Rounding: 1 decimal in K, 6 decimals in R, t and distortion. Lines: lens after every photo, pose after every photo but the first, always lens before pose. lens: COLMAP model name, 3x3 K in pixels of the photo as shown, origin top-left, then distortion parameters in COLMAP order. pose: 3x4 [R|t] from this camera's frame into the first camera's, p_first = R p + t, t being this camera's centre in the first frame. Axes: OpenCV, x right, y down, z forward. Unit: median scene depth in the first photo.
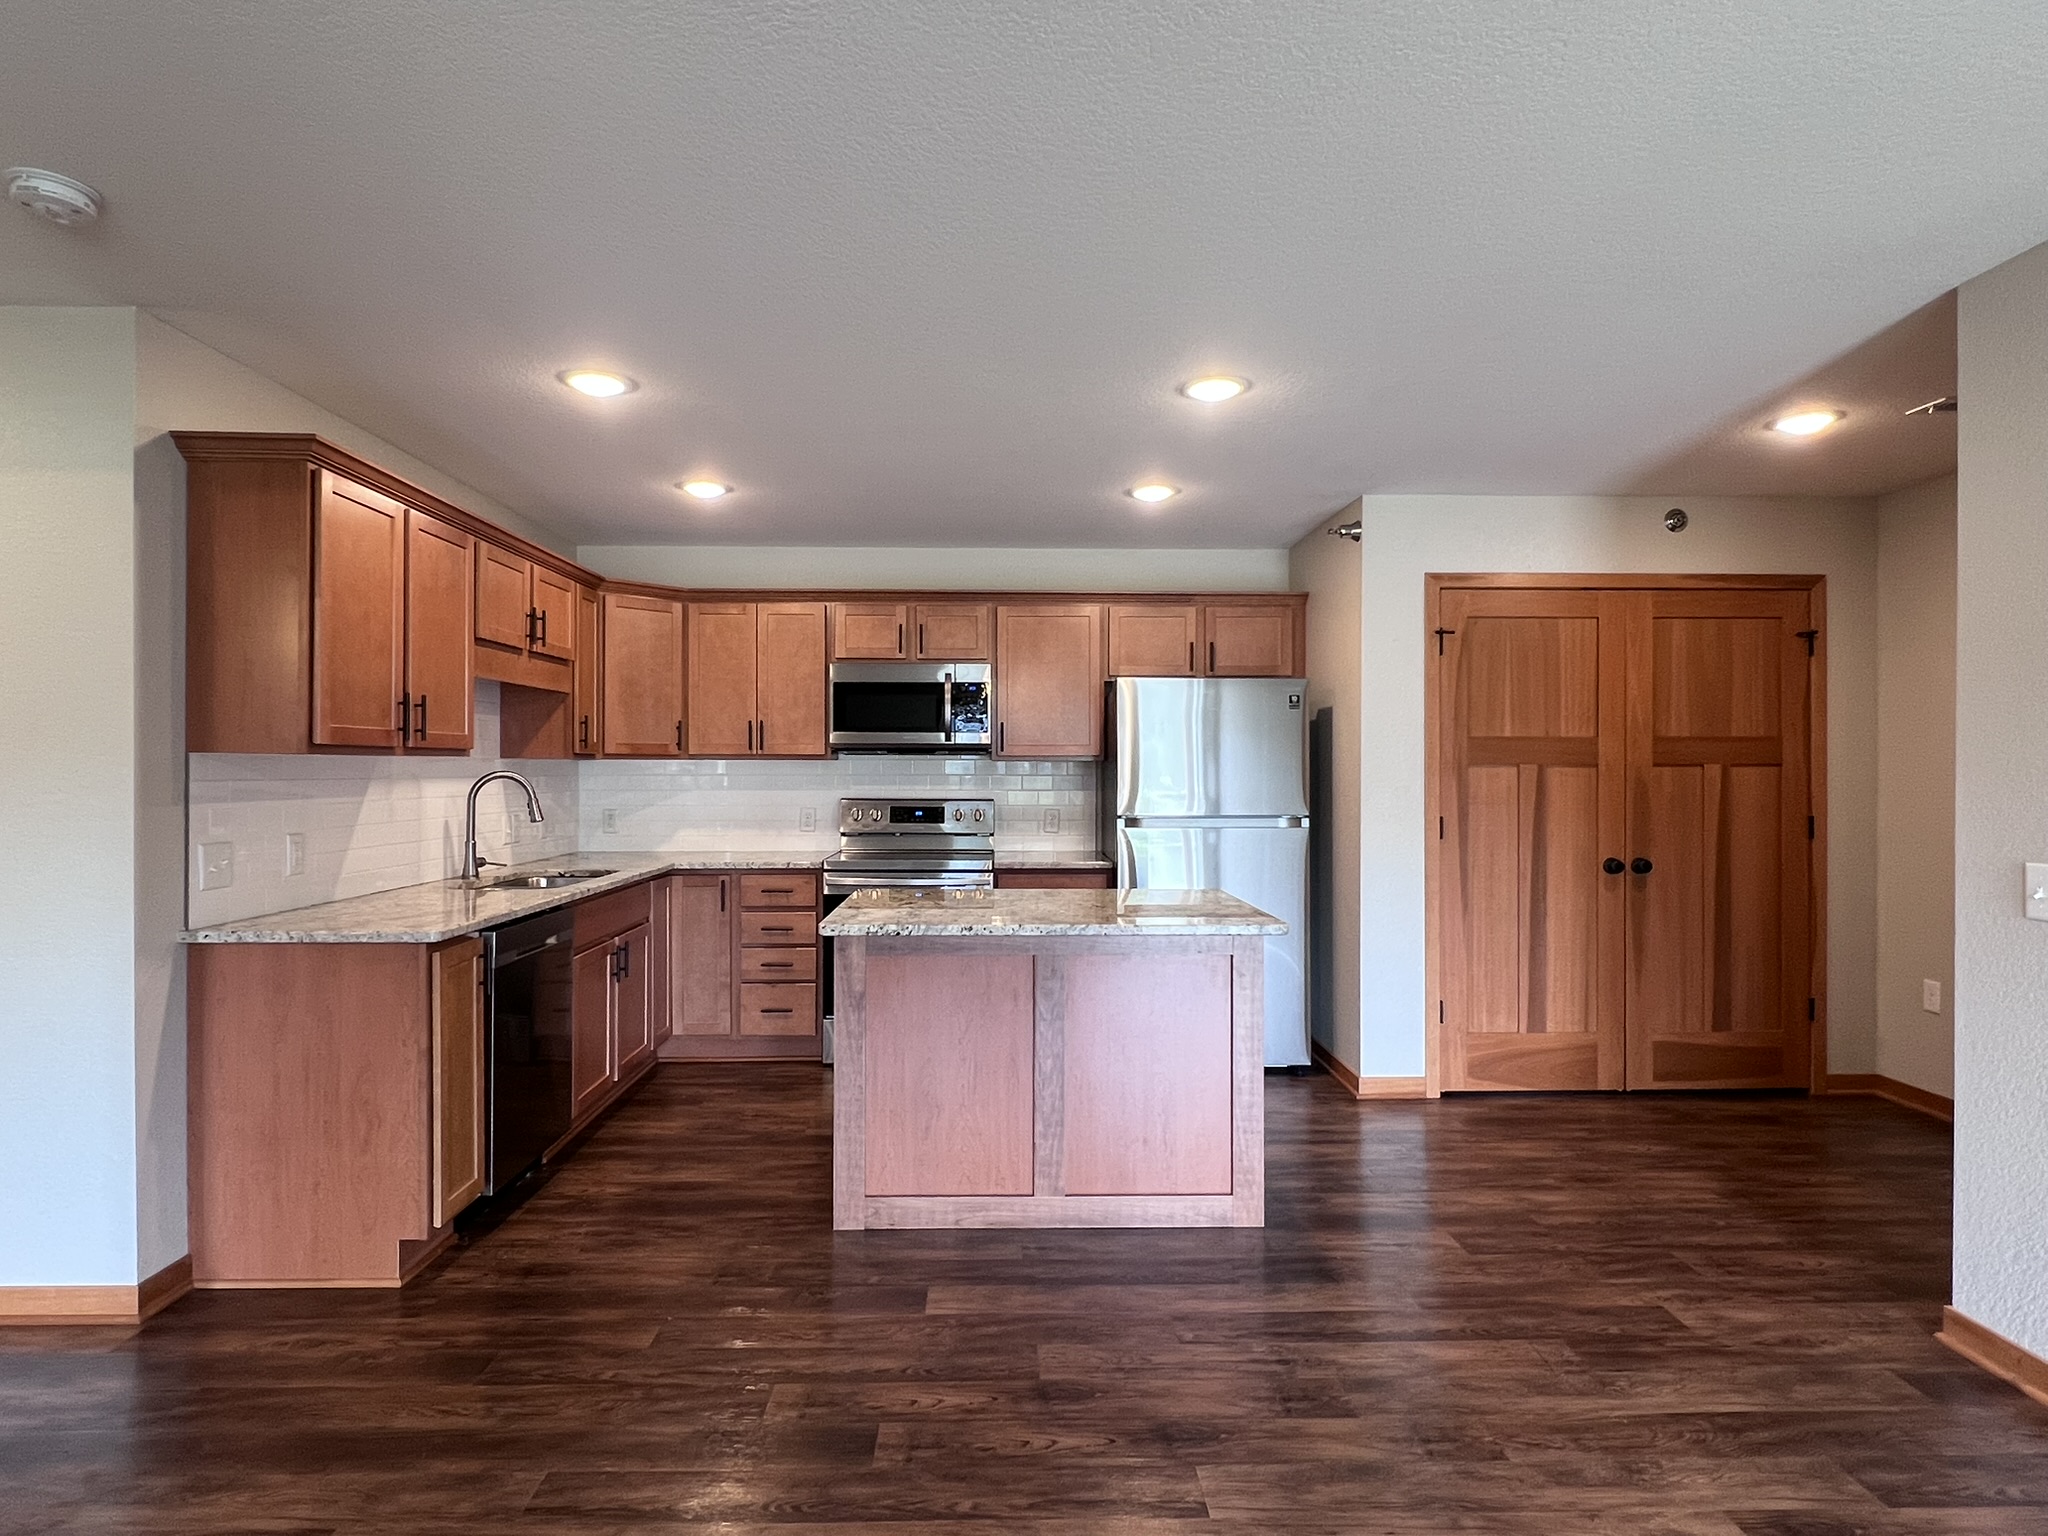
lens RADIAL K [[1126.2, 0, 1009.4], [0, 1126.2, 767.7], [0, 0, 1]] dist [-0.001623, -0.000052]
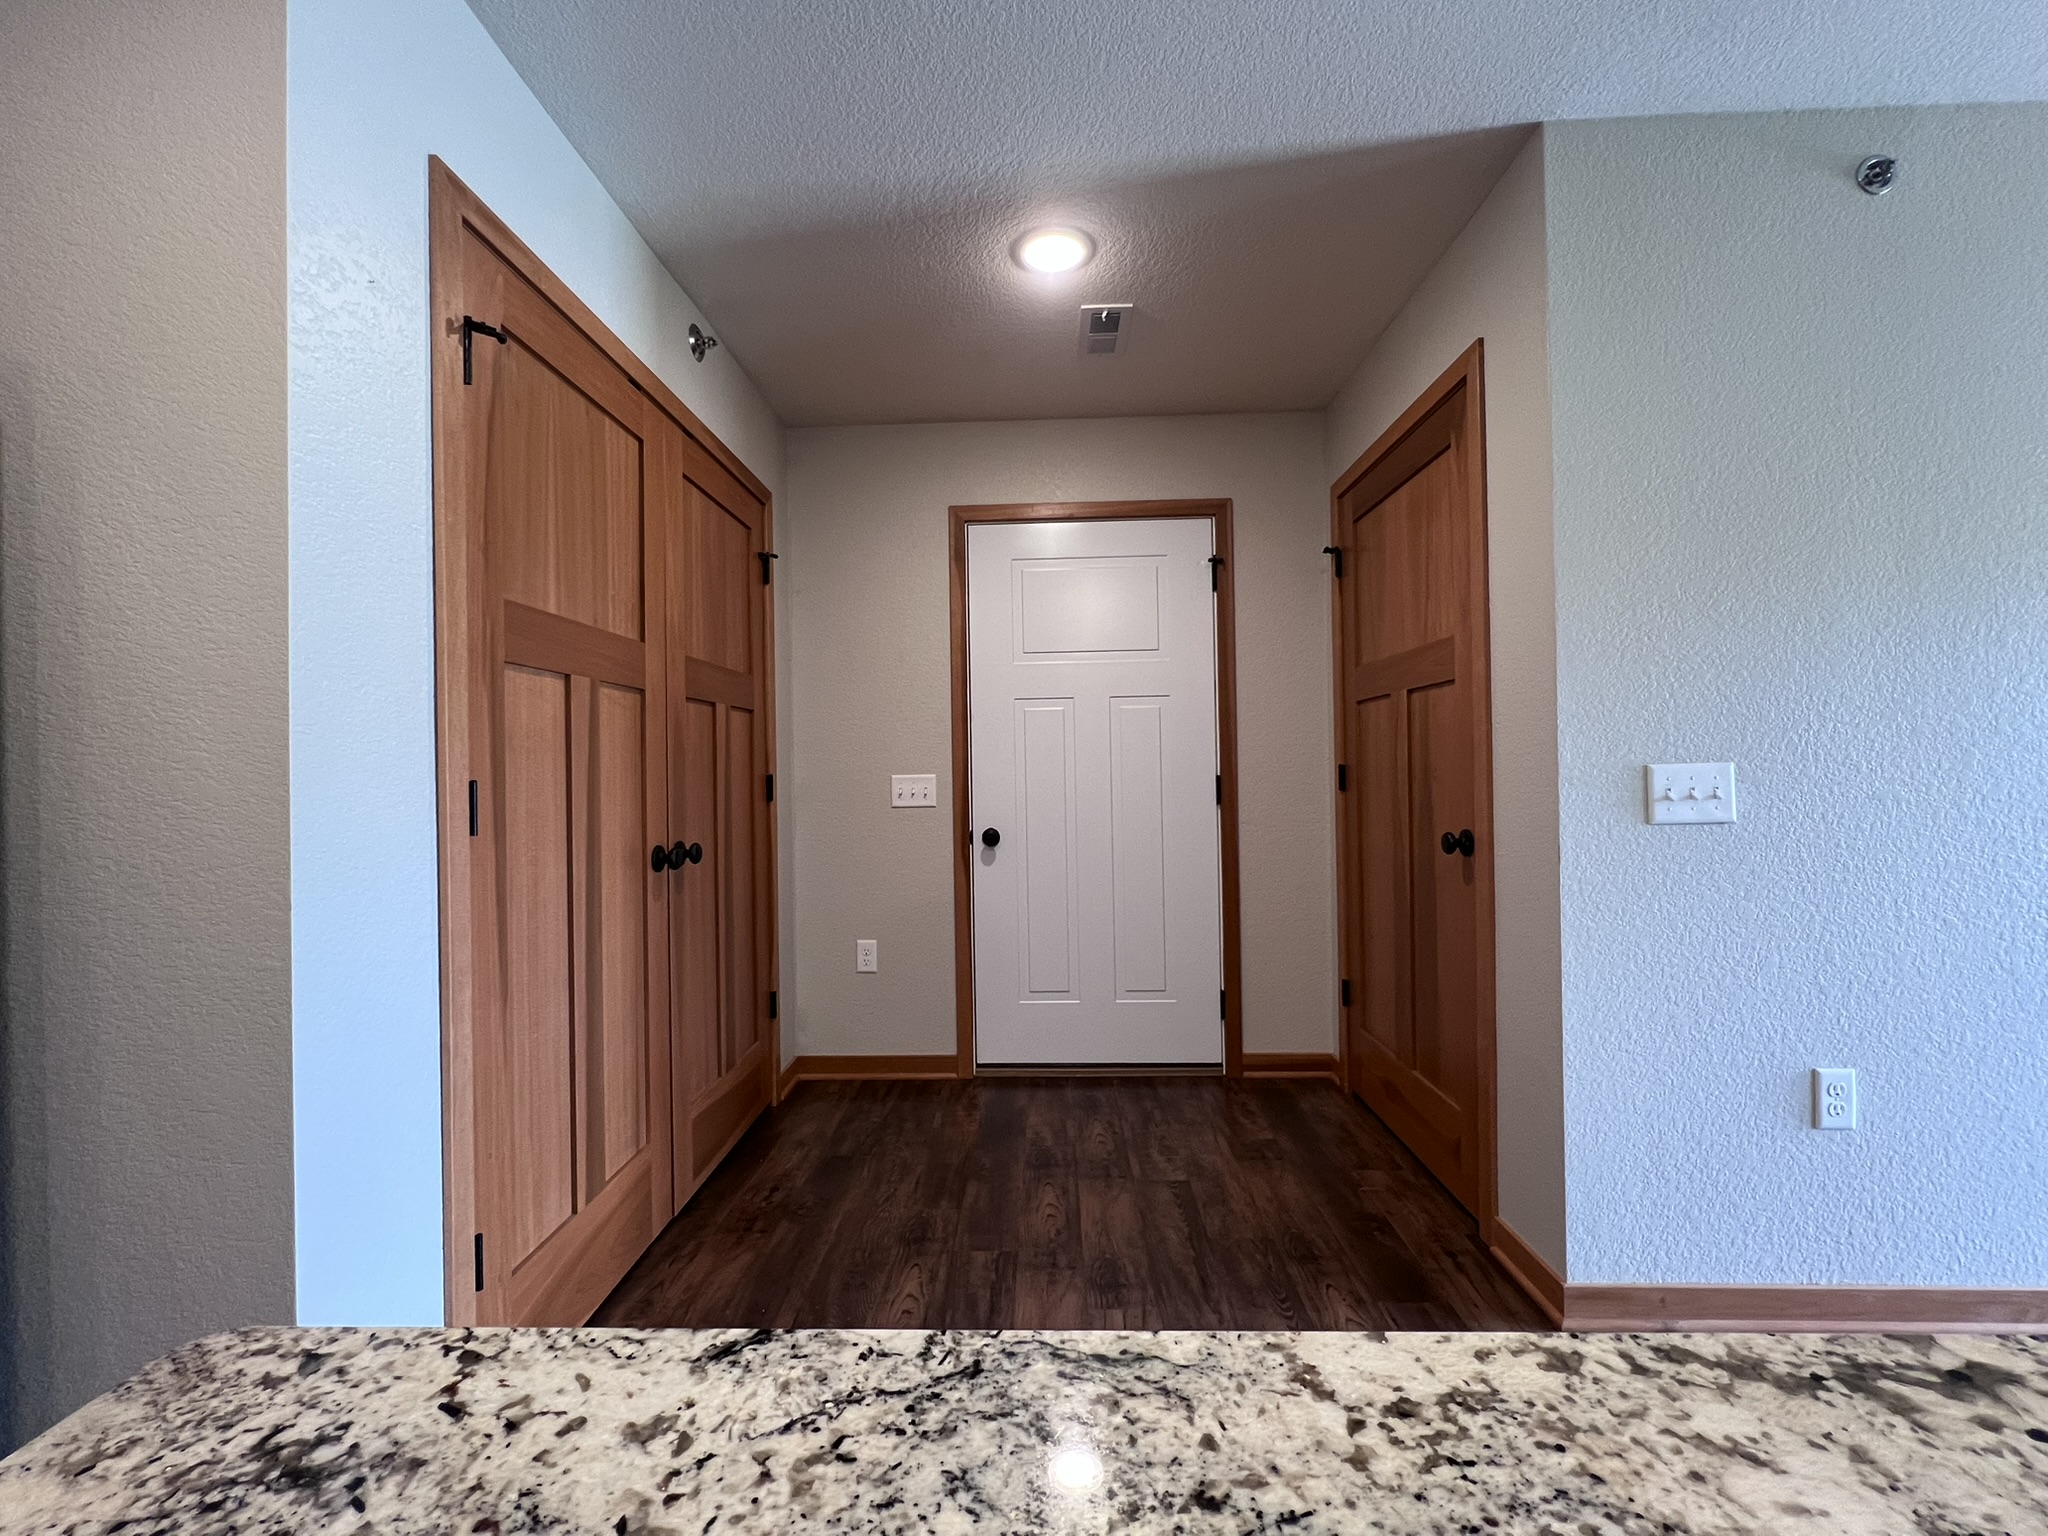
lens RADIAL K [[857.3, 0, 1022.0], [0, 857.3, 759.9], [0, 0, 1]] dist [0.001361, 0.000509]
pose [[0.052881, 0.008962, 0.998561, 0.084647], [0.016419, 0.999817, -0.009842, 0.042087], [-0.998466, 0.016916, 0.052724, 0.783884]]
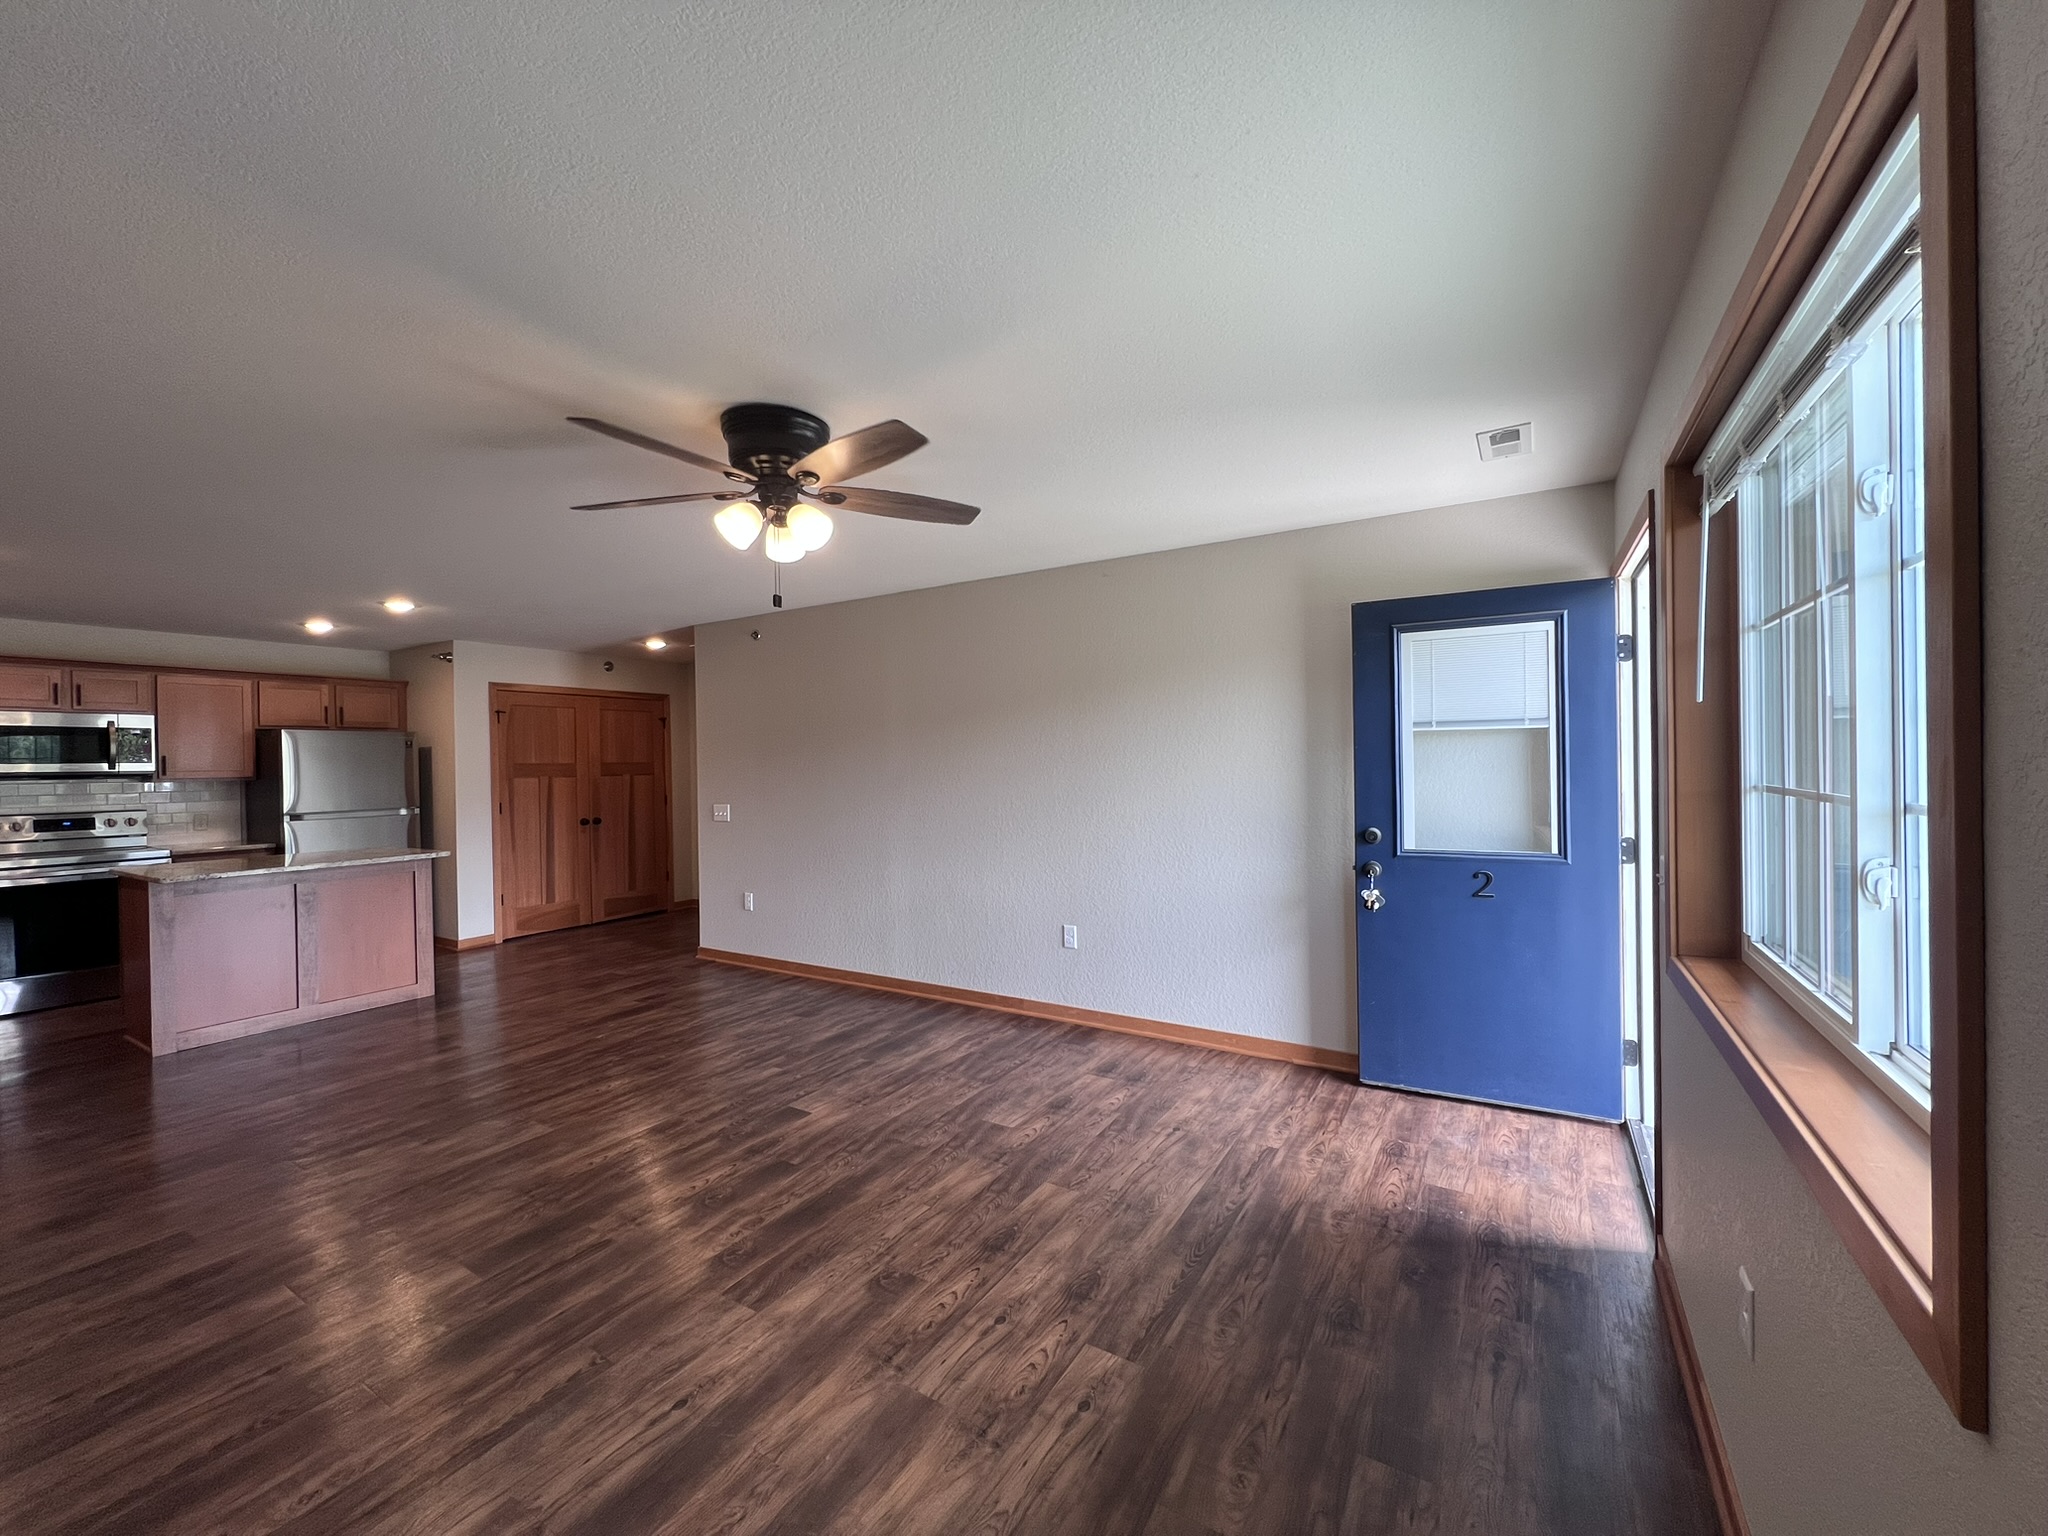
lens RADIAL K [[816.9, 0, 1019.0], [0, 816.9, 767.6], [0, 0, 1]] dist [-0.001628, 0.000579]
pose [[0.538048, -0.015918, 0.842764, -0.348107], [0.018513, 0.999804, 0.007065, -0.013781], [-0.842711, 0.011801, 0.538237, -0.572844]]
